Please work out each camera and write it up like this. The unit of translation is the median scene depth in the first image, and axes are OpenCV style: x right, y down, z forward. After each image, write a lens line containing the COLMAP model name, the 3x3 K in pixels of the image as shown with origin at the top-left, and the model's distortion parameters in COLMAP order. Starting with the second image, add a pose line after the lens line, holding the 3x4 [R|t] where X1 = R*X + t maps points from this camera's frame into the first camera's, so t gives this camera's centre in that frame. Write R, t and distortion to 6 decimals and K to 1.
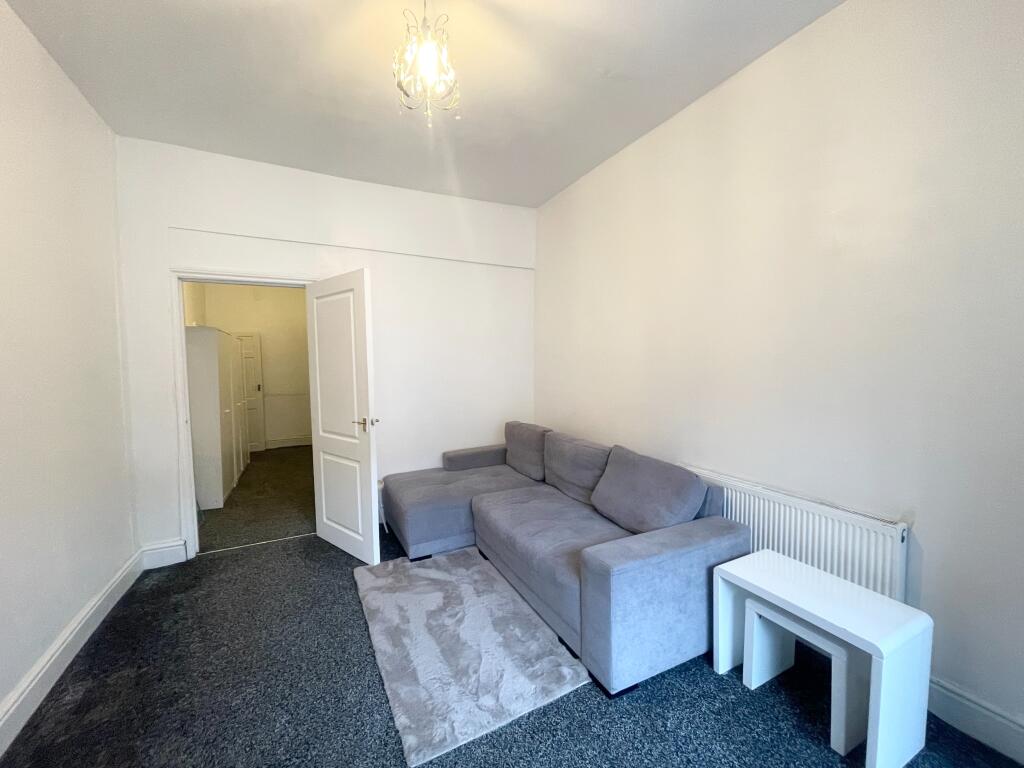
lens RADIAL K [[408.1, 0, 512.0], [0, 408.1, 384.0], [0, 0, 1]] dist [-0.000307, 0.000166]
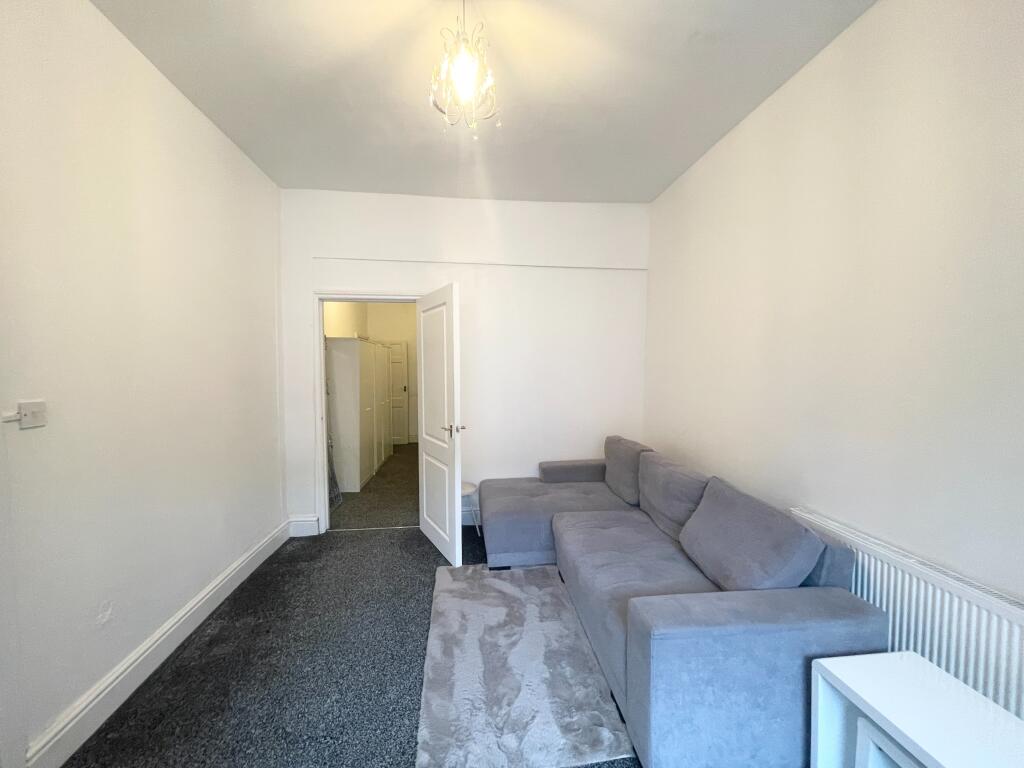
lens RADIAL K [[410.0, 0, 512.0], [0, 410.0, 384.0], [0, 0, 1]] dist [0.002428, 0.000643]
pose [[0.936880, 0.026548, -0.348642, 0.167846], [-0.030269, 0.999528, -0.005229, -0.022852], [0.348339, 0.015452, 0.937241, 0.073038]]
